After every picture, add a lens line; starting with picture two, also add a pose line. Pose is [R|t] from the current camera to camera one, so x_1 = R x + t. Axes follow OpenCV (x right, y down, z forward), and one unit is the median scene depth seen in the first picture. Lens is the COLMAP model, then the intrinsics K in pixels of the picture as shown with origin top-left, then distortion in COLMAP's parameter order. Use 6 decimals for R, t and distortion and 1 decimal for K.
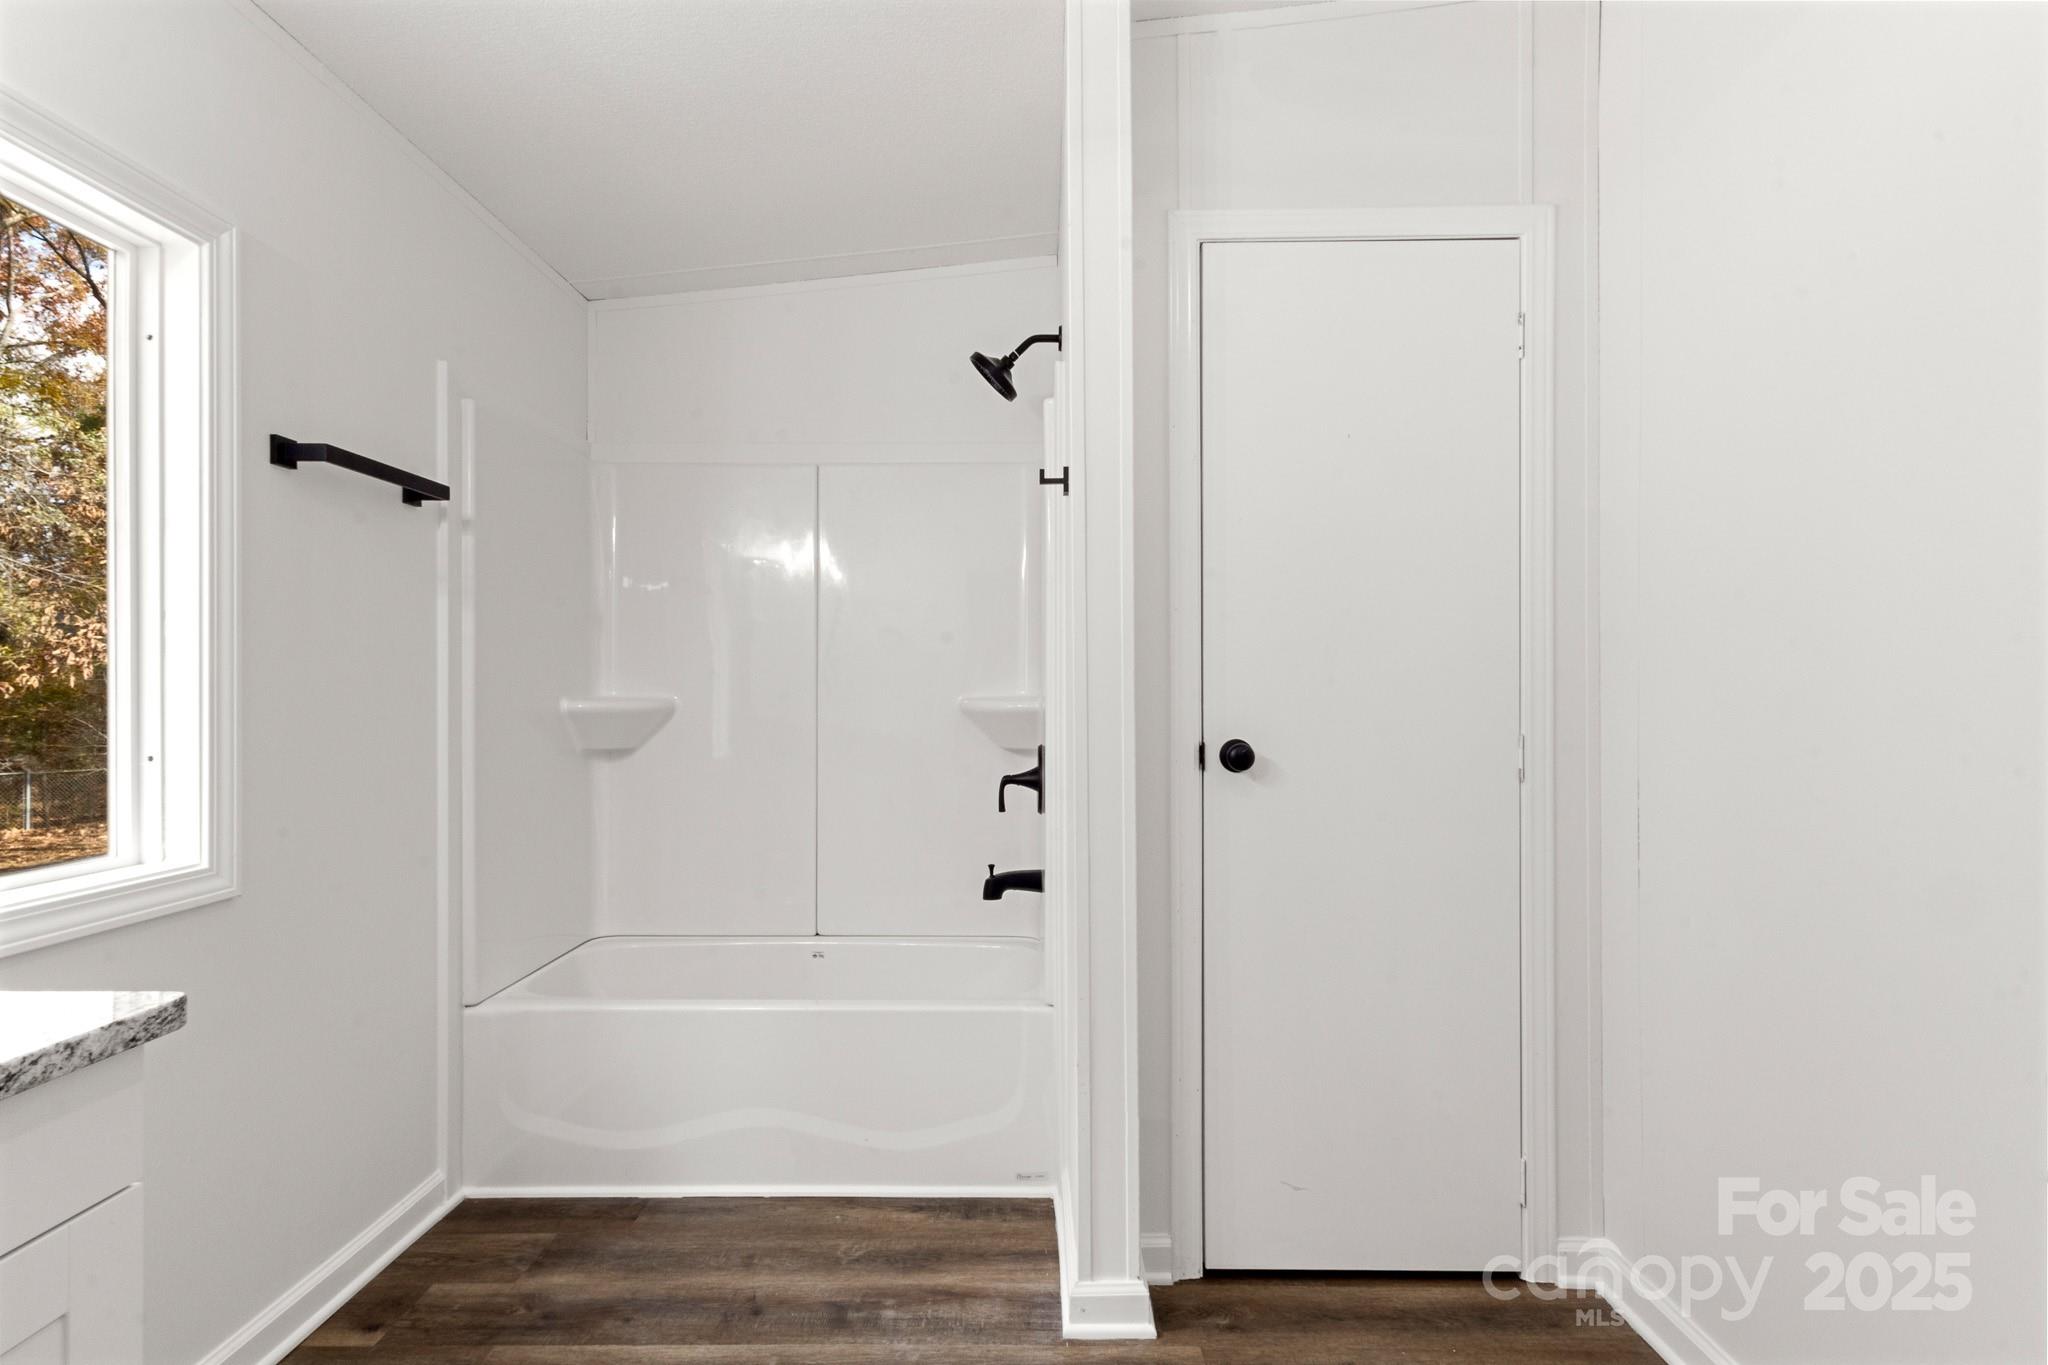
lens RADIAL K [[1028.3, 0, 1002.7], [0, 1028.3, 672.2], [0, 0, 1]] dist [0.009903, -0.000162]
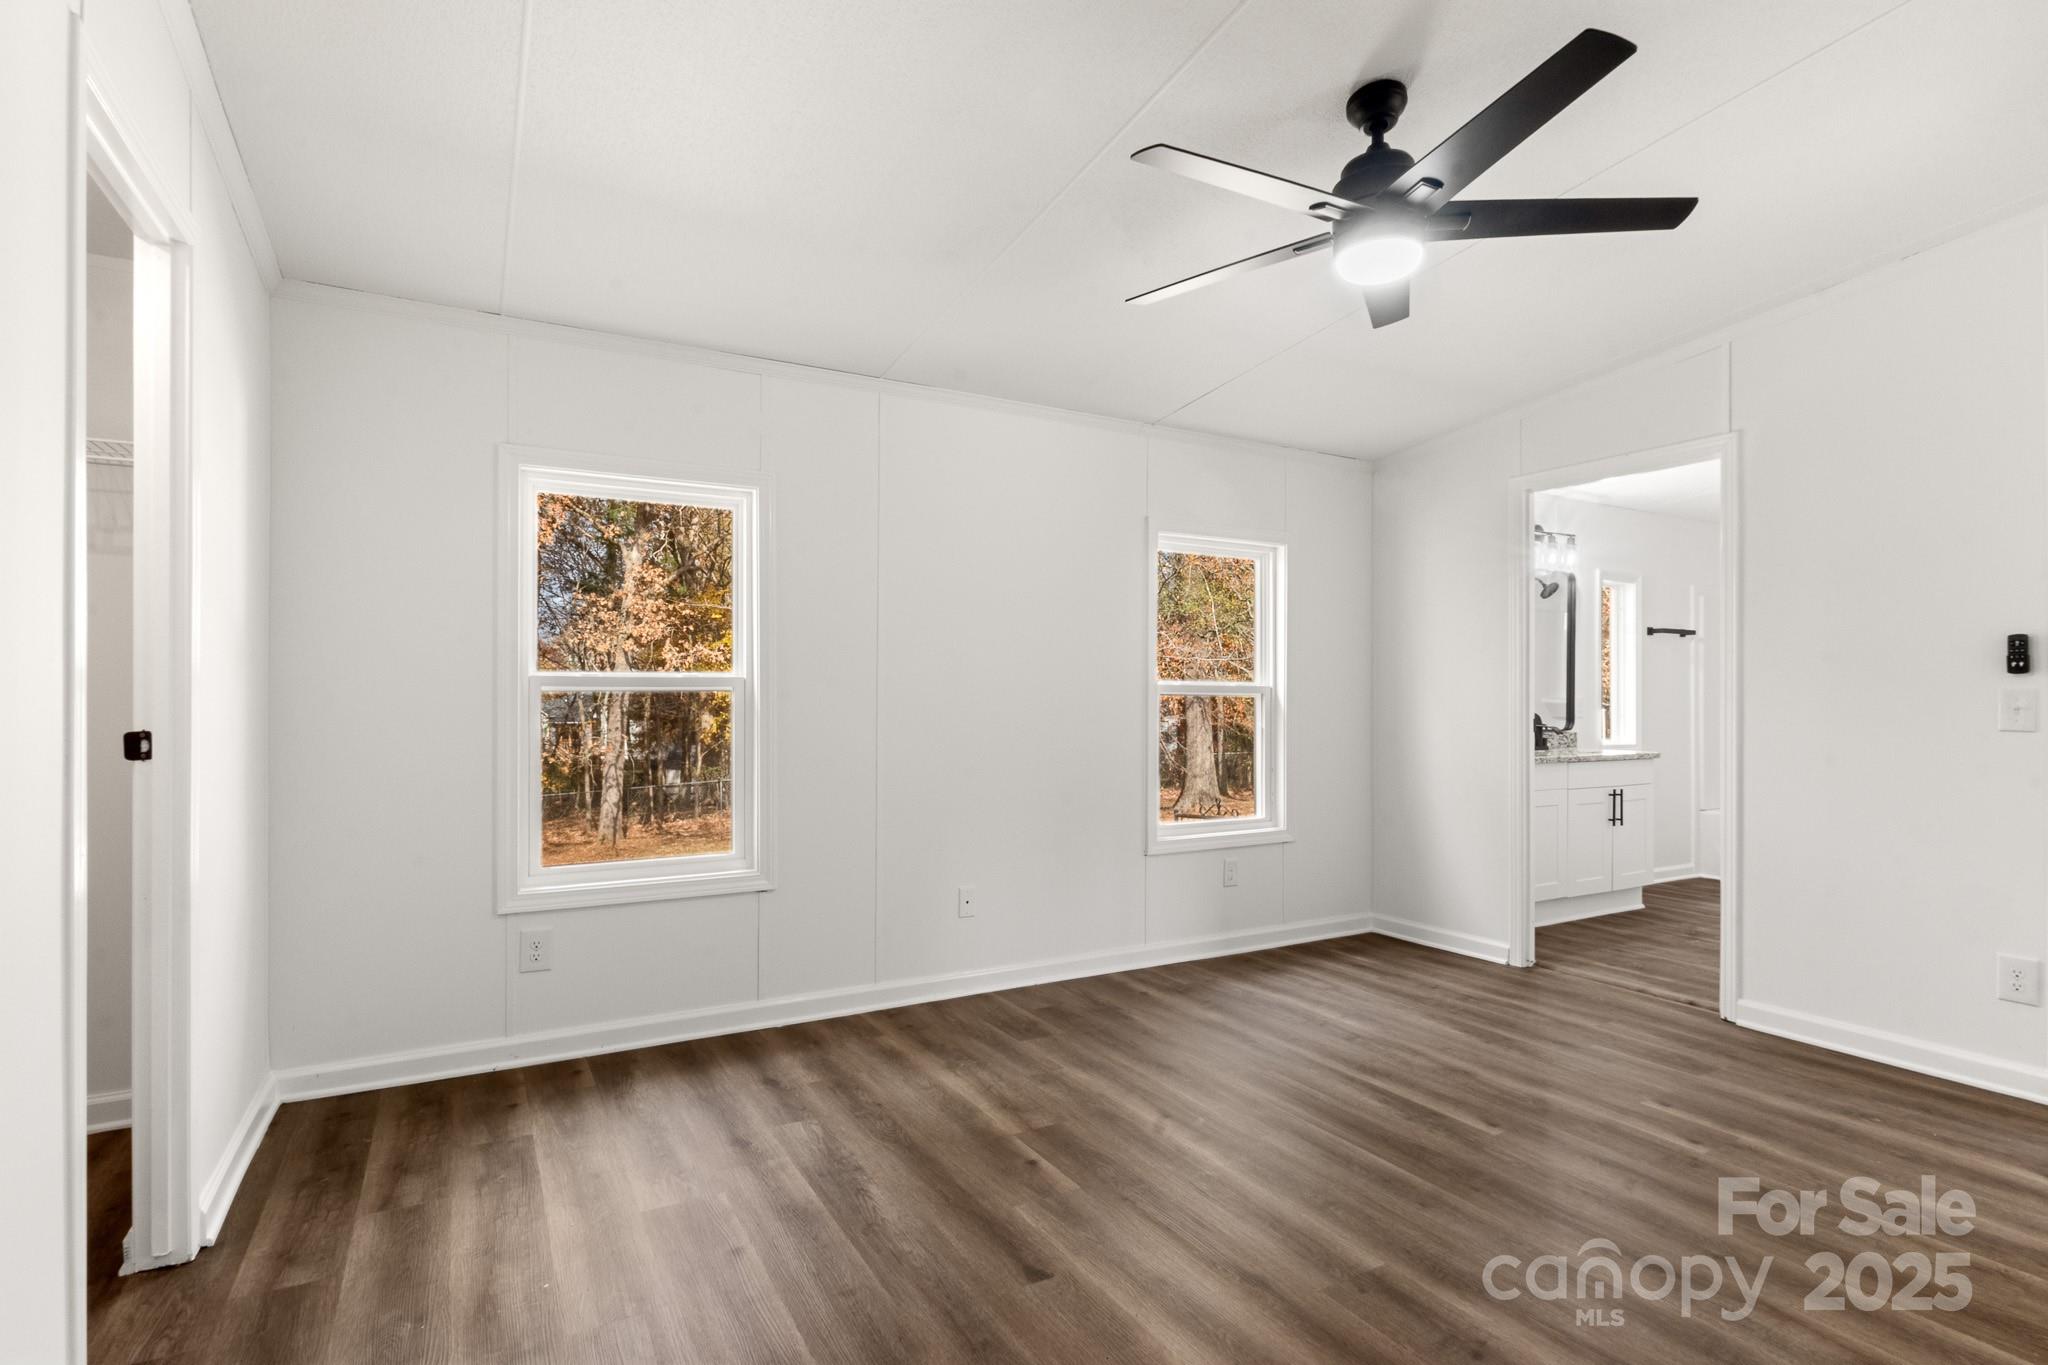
lens RADIAL K [[1028.3, 0, 1035.2], [0, 1028.3, 696.6], [0, 0, 1]] dist [0.009903, -0.000162]
pose [[0.513027, -0.002096, -0.858370, 0.987419], [0.012569, 0.999908, 0.005070, -0.025579], [0.858281, -0.013390, 0.513006, -2.052480]]
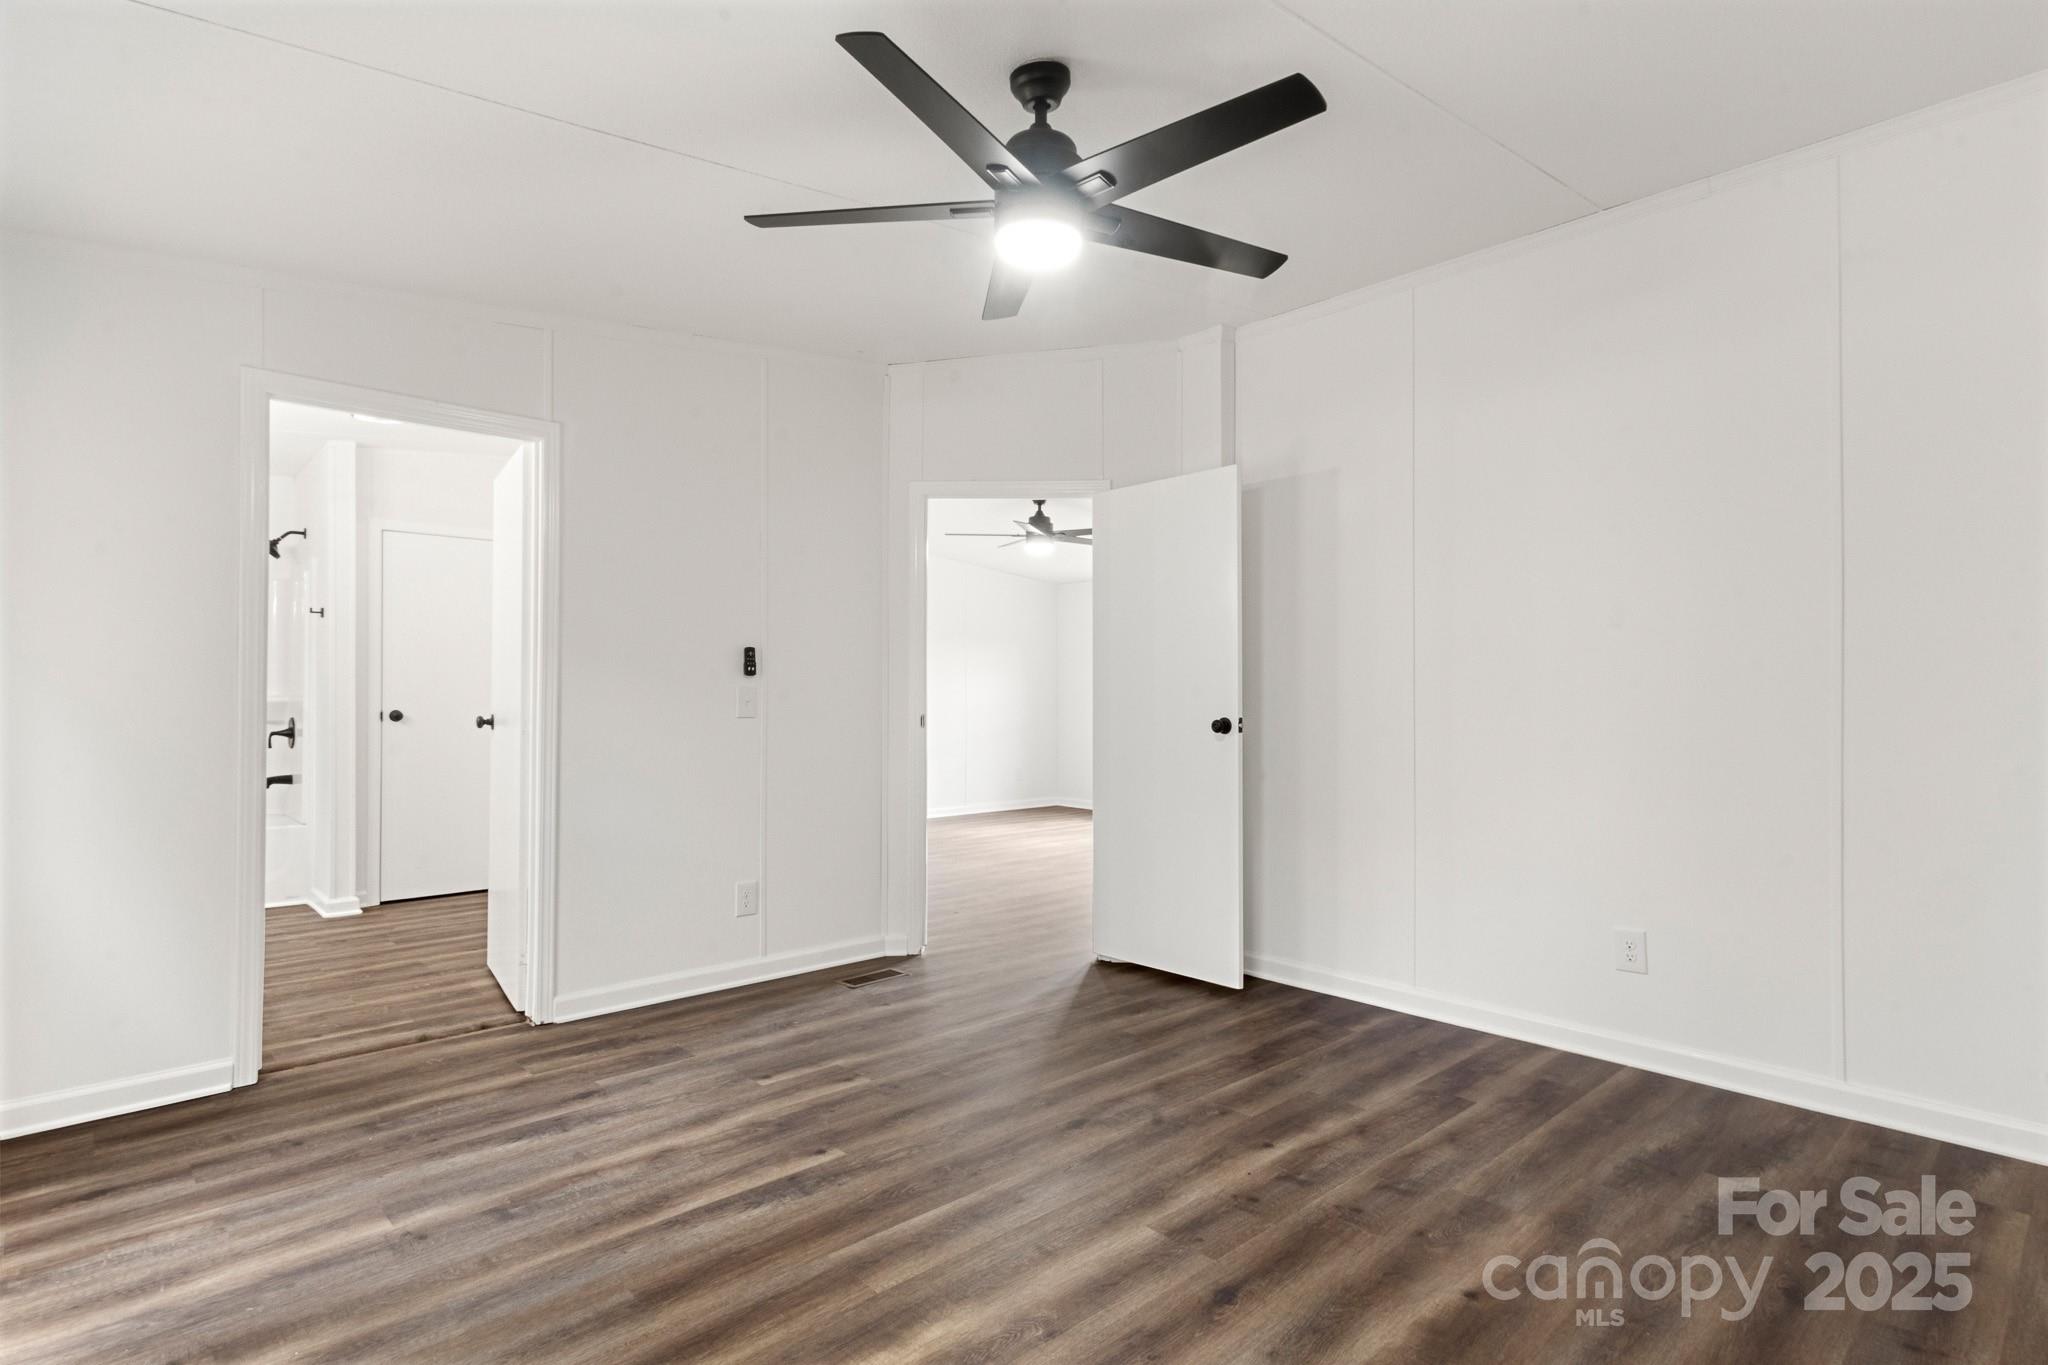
lens RADIAL K [[1028.3, 0, 1031.7], [0, 1028.3, 694.6], [0, 0, 1]] dist [0.009903, -0.000162]
pose [[0.713707, 0.001792, 0.700443, -0.441221], [-0.013669, 0.999842, 0.011369, -0.027333], [-0.700311, -0.017689, 0.713618, -1.932535]]
